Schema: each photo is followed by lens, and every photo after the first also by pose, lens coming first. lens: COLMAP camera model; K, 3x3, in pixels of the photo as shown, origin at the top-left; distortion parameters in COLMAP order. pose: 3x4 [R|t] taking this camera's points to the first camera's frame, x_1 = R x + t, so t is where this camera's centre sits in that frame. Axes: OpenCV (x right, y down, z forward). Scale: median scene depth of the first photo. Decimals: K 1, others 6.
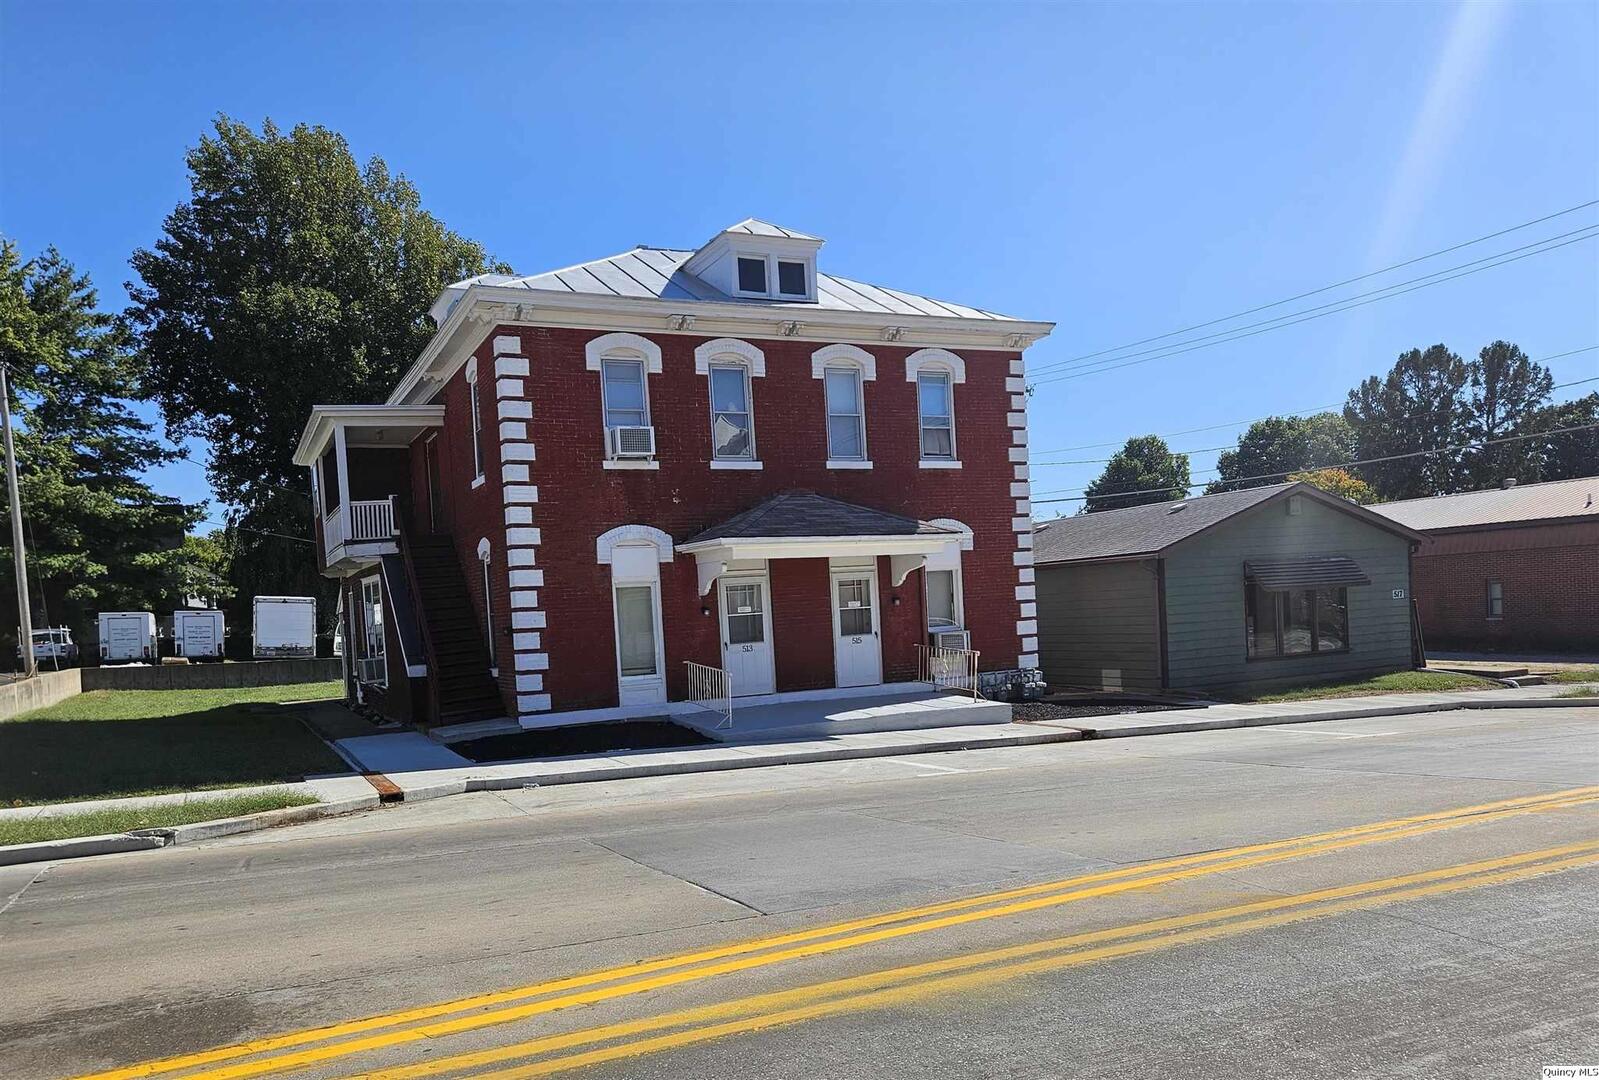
lens RADIAL K [[1309.4, 0, 794.8], [0, 1309.4, 674.5], [0, 0, 1]] dist [0.083403, -0.083859]
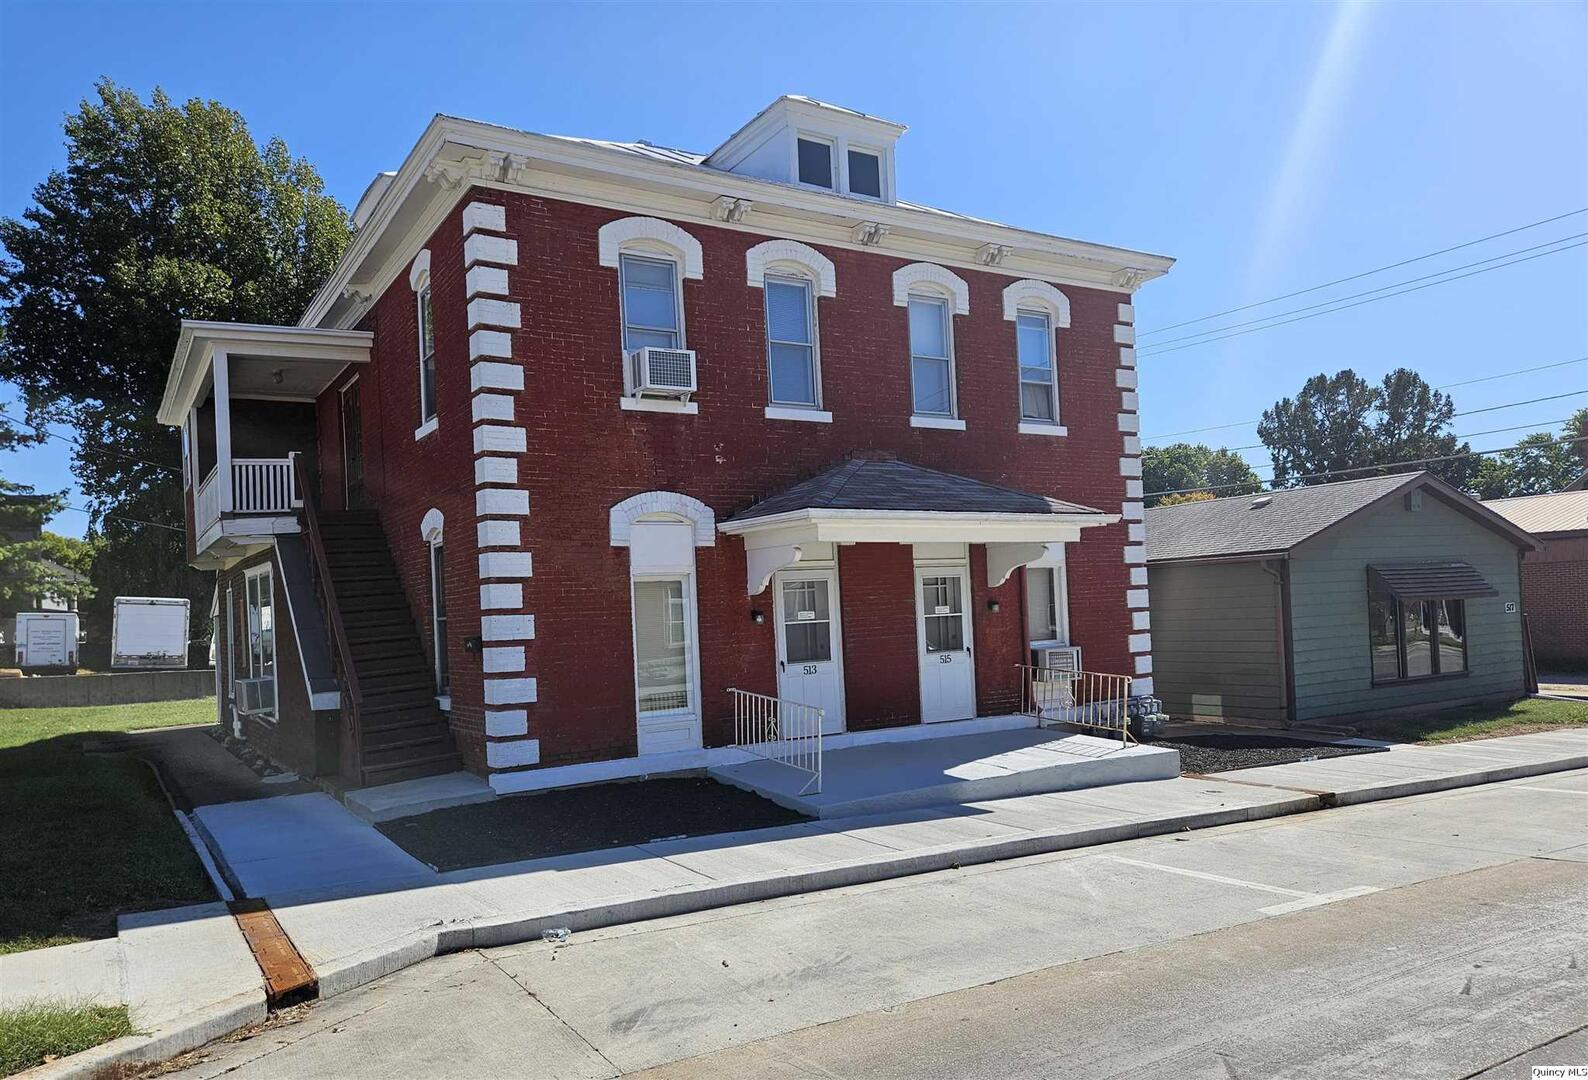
lens RADIAL K [[1189.9, 0, 802.4], [0, 1189.9, 604.7], [0, 0, 1]] dist [0.083724, -0.087966]
pose [[0.993163, 0.011926, 0.116122, -0.108764], [-0.004734, 0.998064, -0.062012, -0.014237], [-0.116637, 0.061038, 0.991297, 0.333352]]
